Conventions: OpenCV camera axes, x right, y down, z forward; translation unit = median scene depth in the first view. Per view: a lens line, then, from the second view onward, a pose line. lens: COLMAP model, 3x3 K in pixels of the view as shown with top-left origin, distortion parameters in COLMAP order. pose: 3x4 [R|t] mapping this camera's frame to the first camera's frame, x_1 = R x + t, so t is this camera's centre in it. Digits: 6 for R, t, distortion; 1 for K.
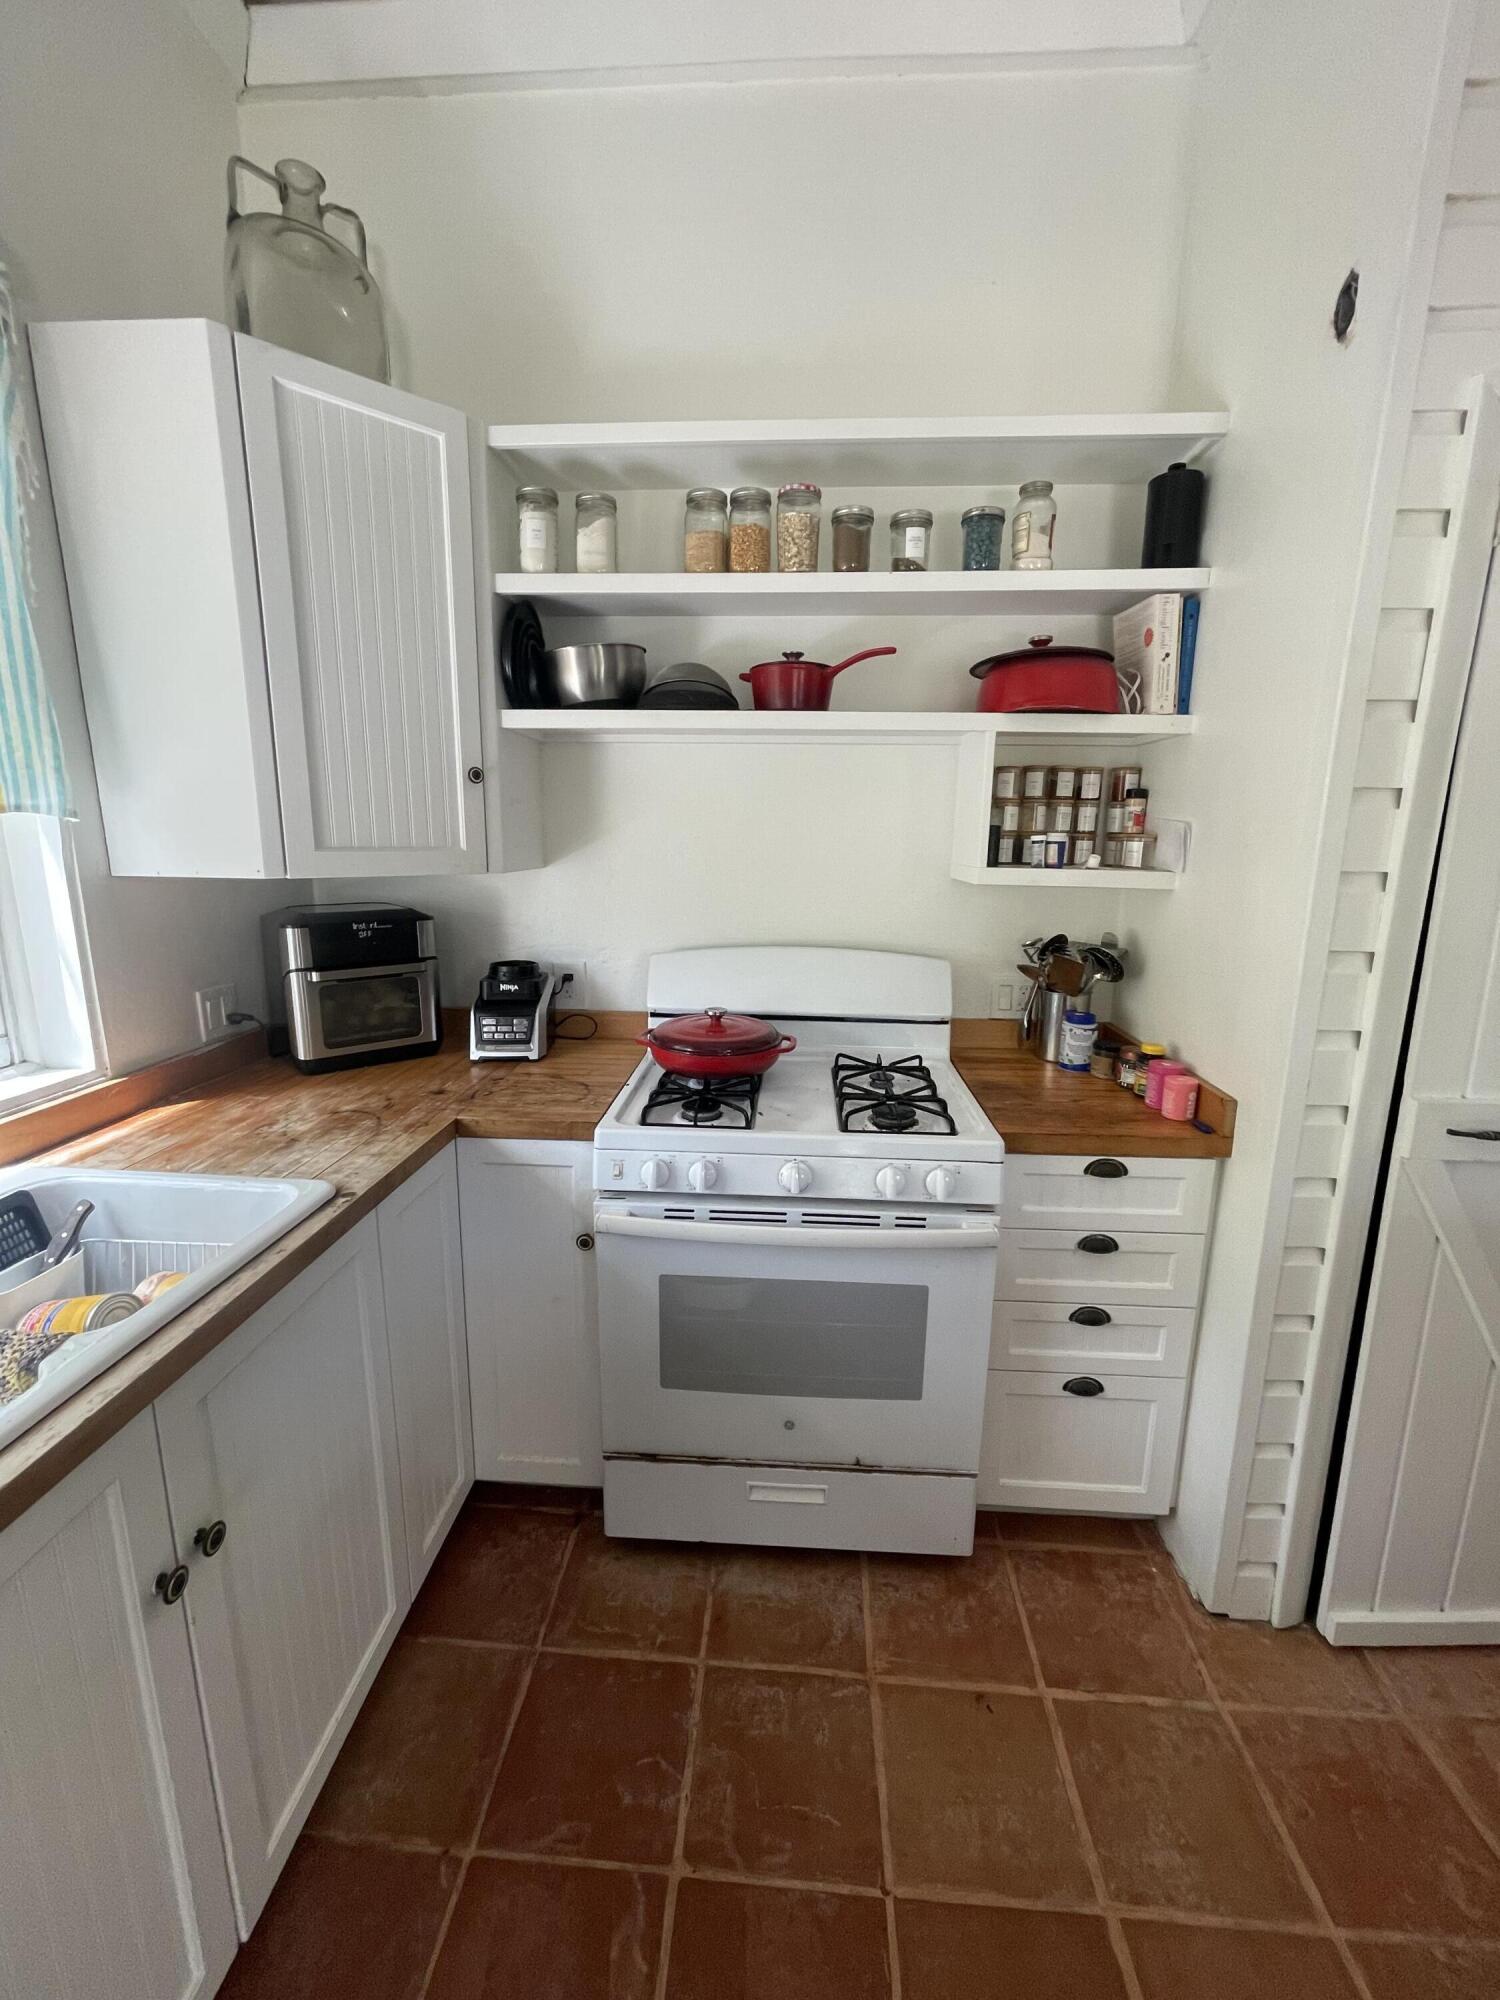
lens RADIAL K [[807.2, 0, 739.3], [0, 807.2, 1007.4], [0, 0, 1]] dist [-0.001594, -0.000011]
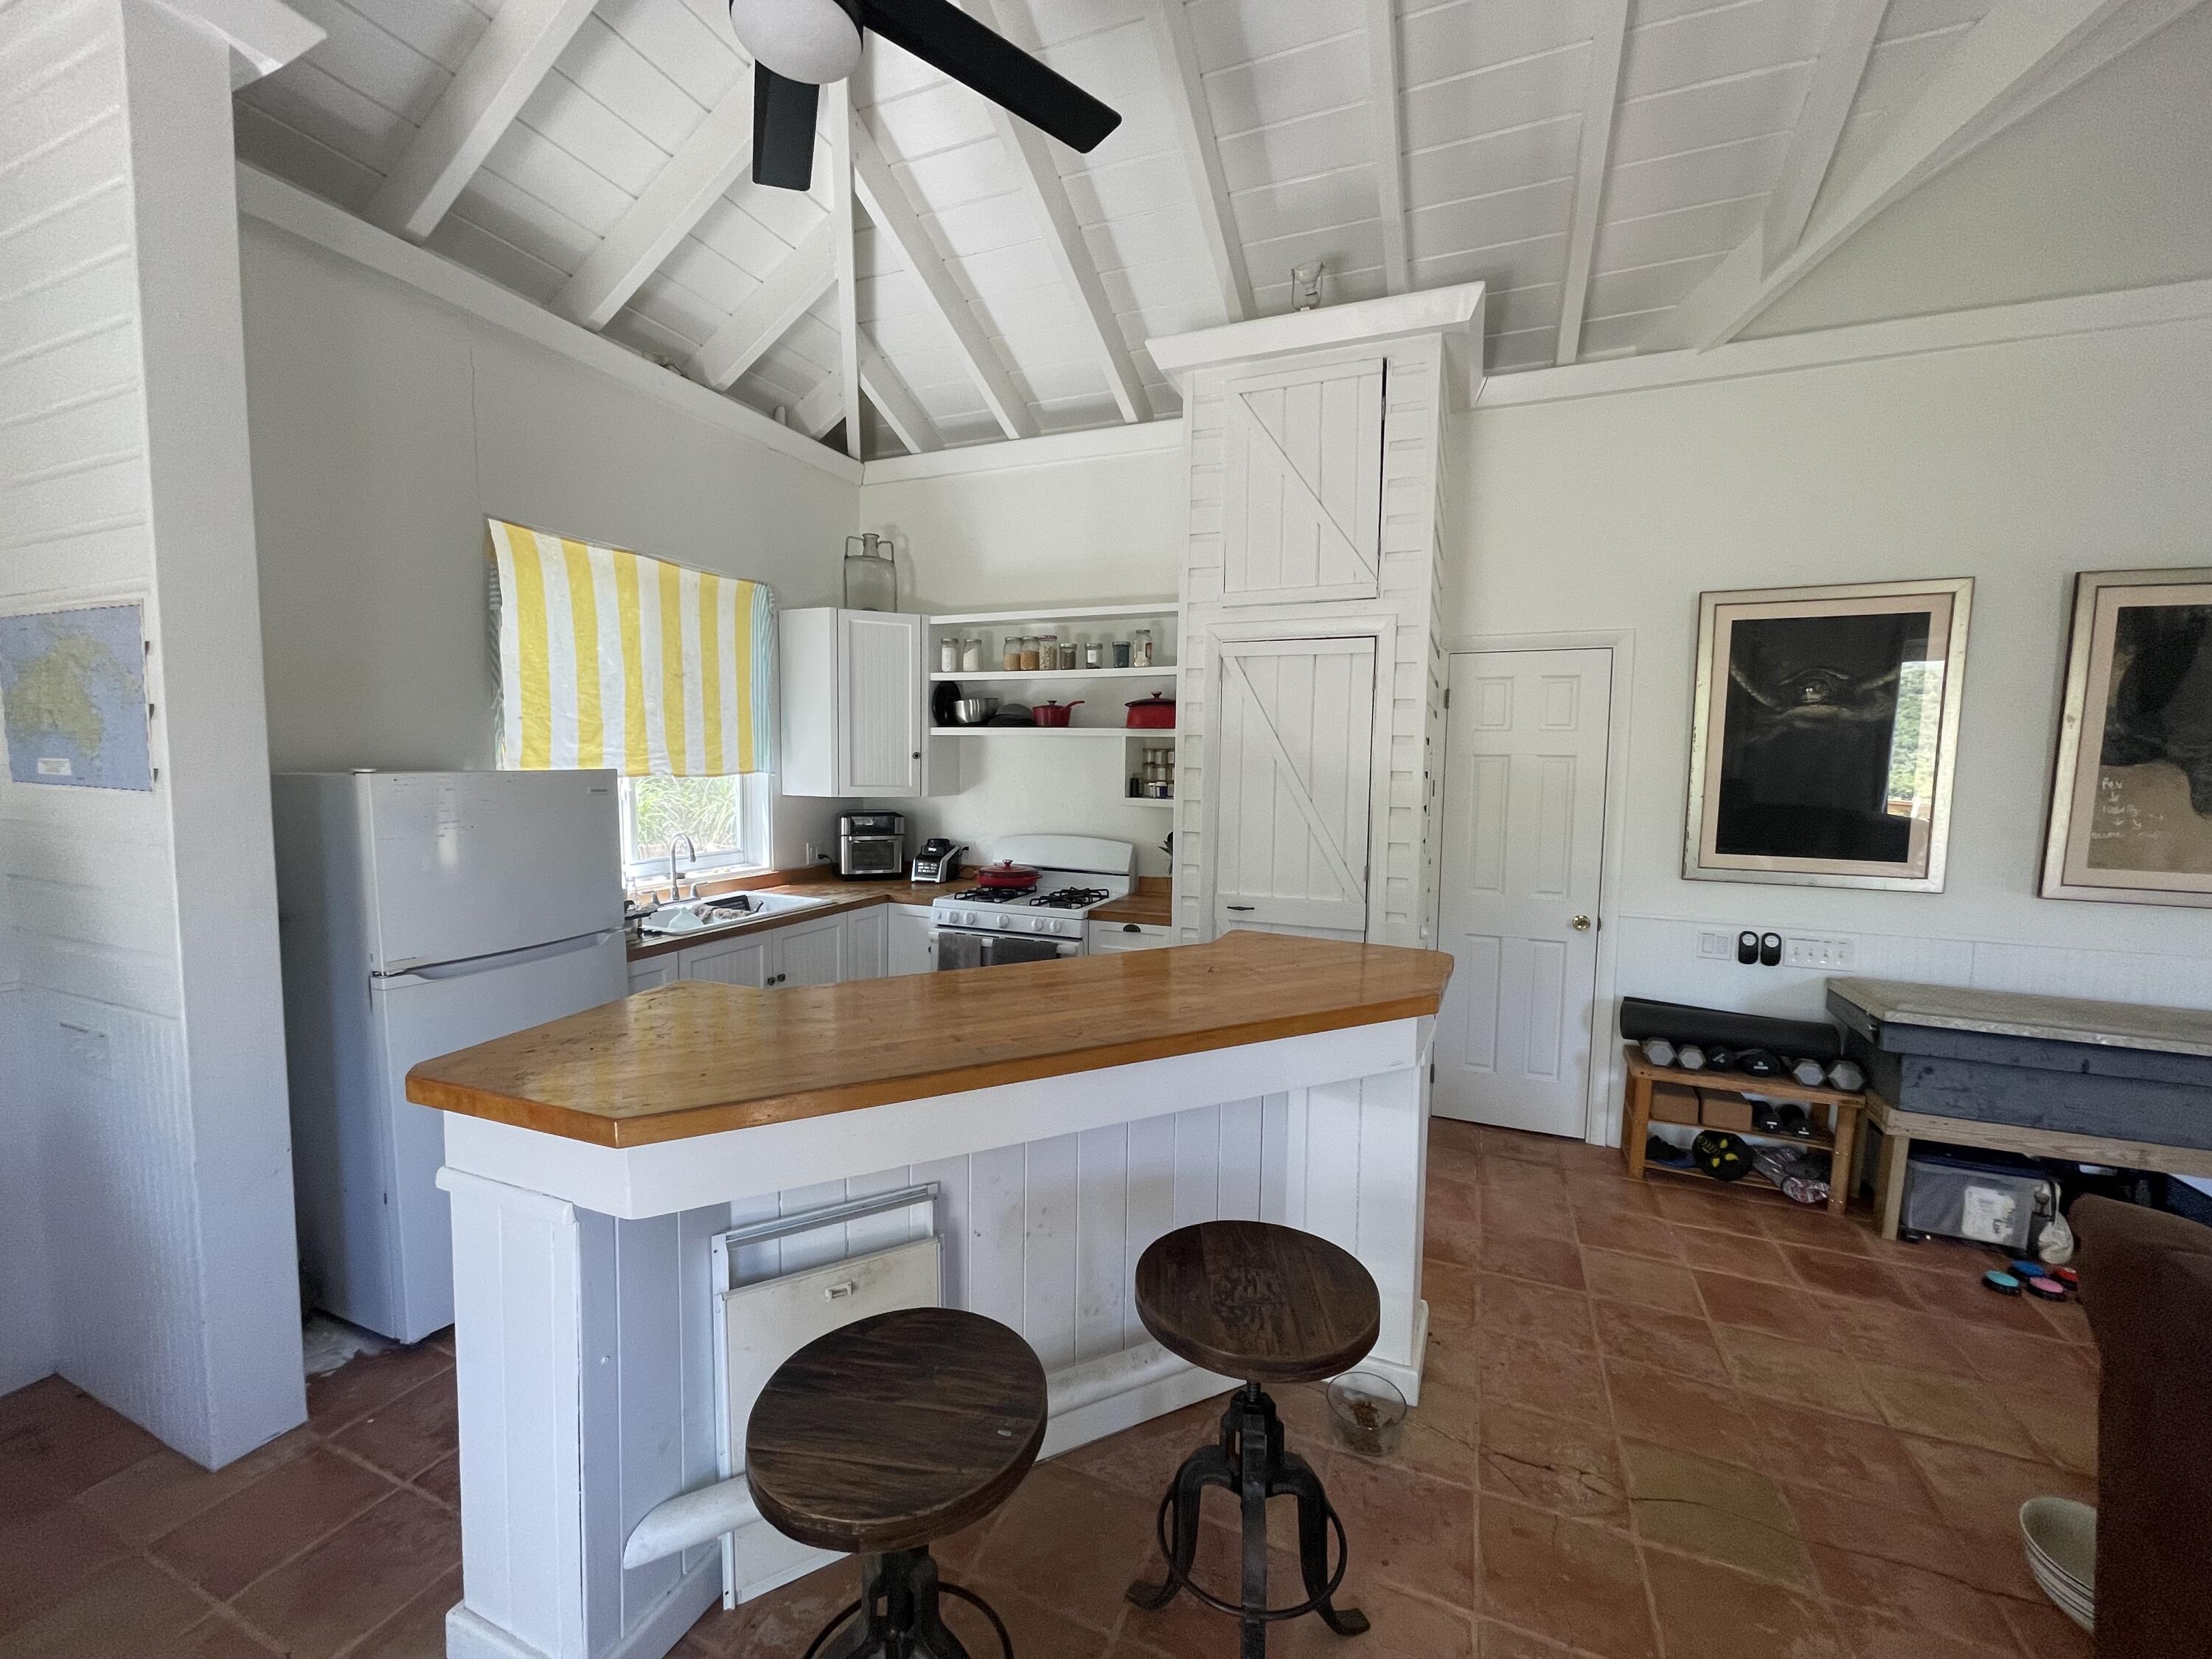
lens RADIAL K [[892.8, 0, 1114.0], [0, 892.8, 834.6], [0, 0, 1]] dist [-0.001594, -0.000011]
pose [[0.949764, 0.027841, -0.311725, 1.033778], [-0.067422, 0.990849, -0.116926, 0.204845], [0.305618, 0.132069, 0.942950, -1.248398]]
